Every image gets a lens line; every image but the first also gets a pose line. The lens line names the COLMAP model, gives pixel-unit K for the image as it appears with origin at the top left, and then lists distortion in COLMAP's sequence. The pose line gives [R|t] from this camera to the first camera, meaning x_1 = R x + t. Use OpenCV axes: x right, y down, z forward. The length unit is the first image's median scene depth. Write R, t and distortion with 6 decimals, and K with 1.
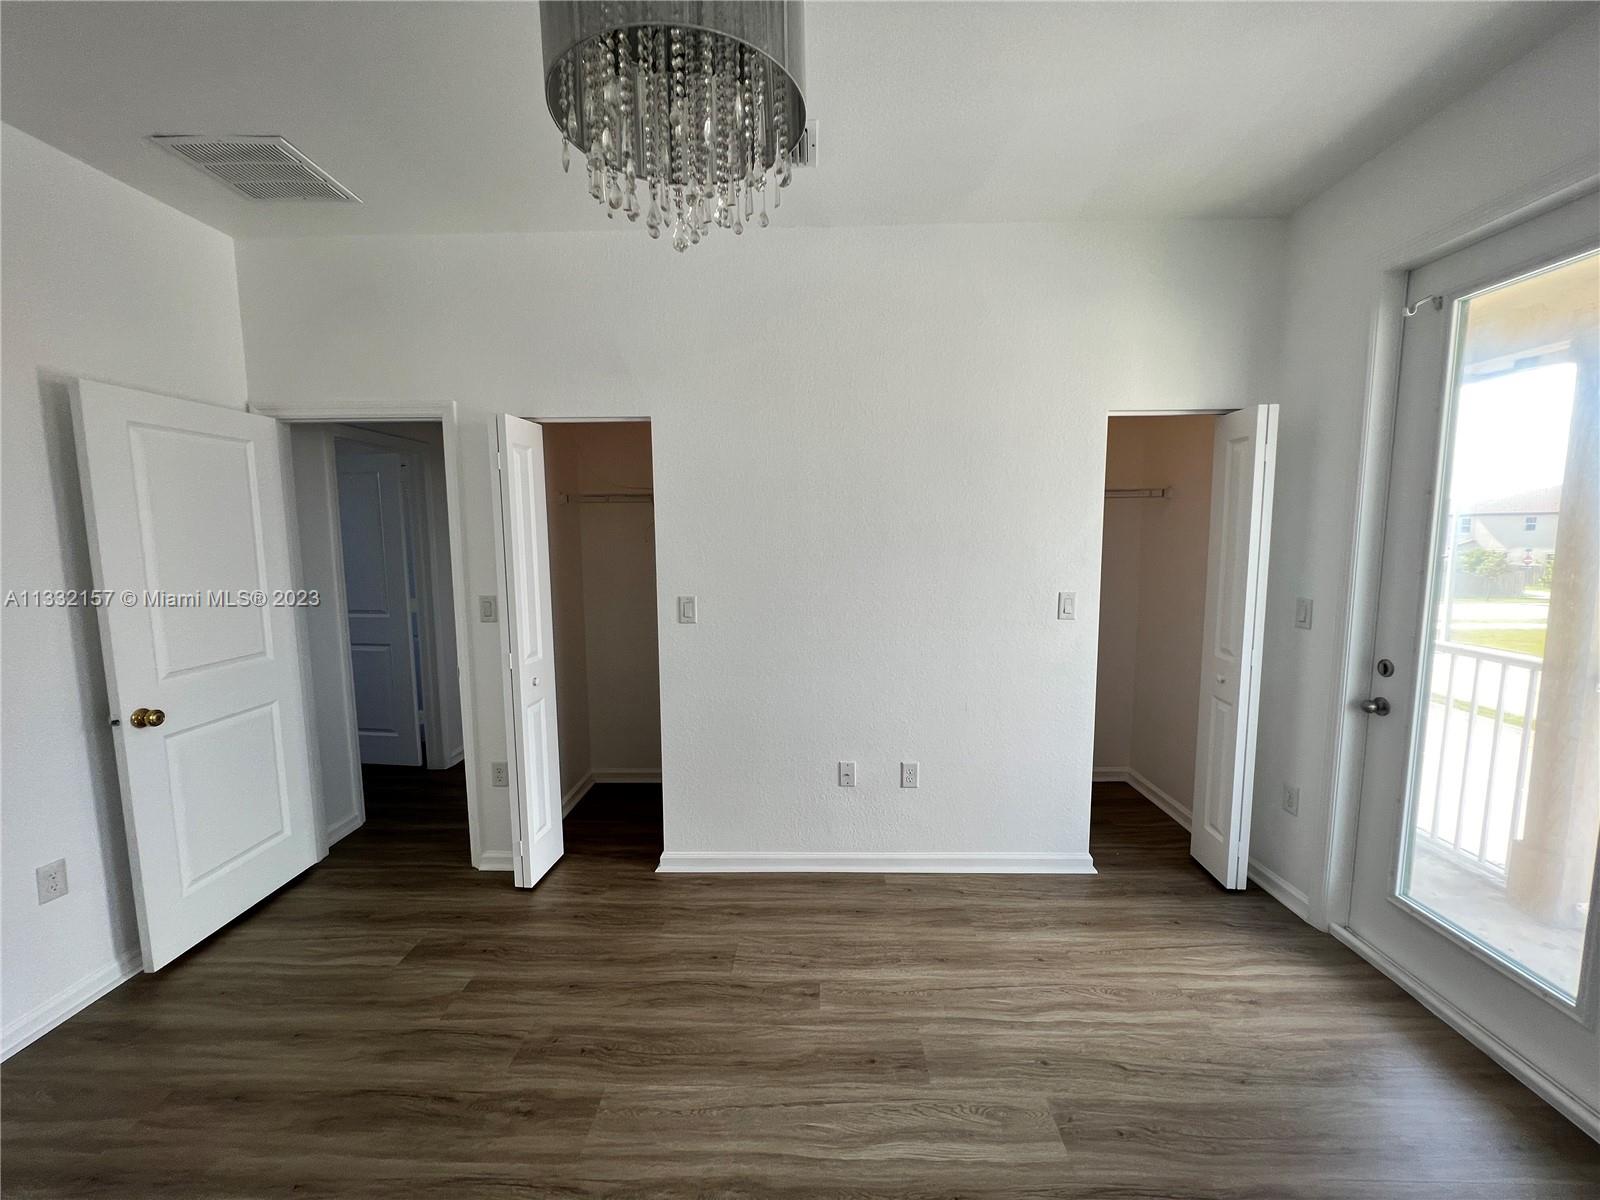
lens RADIAL K [[640.4, 0, 796.4], [0, 640.4, 597.9], [0, 0, 1]] dist [-0.003344, -0.000062]
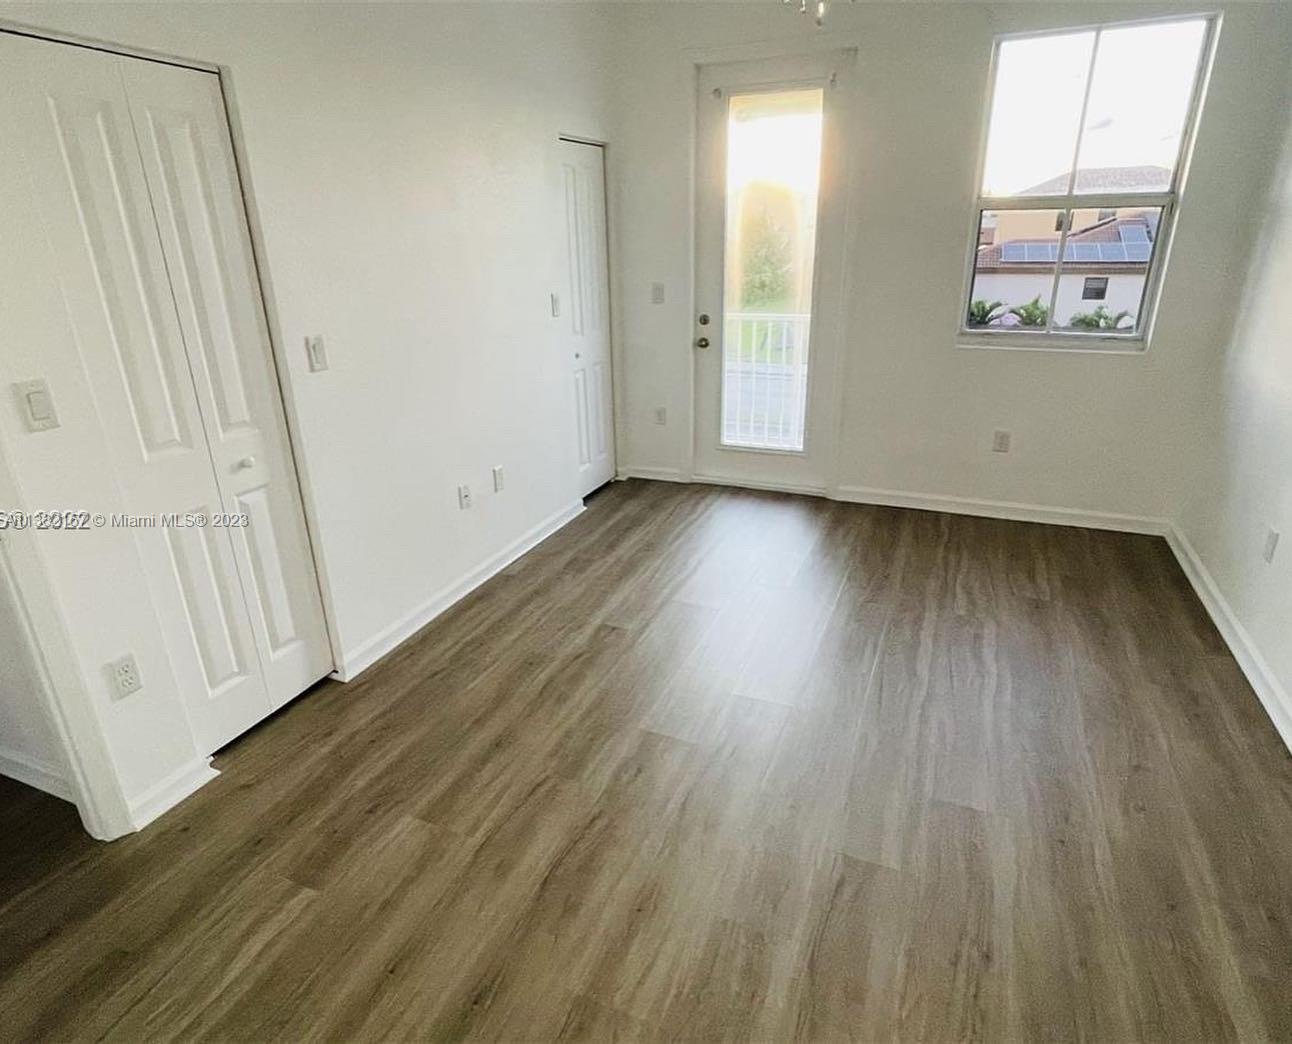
lens RADIAL K [[747.6, 0, 645.2], [0, 747.6, 518.2], [0, 0, 1]] dist [0.001483, -0.000731]
pose [[0.364803, -0.329038, 0.871007, -1.044555], [0.116341, 0.944252, 0.307981, -0.024595], [-0.923788, -0.011019, 0.382747, 0.348642]]
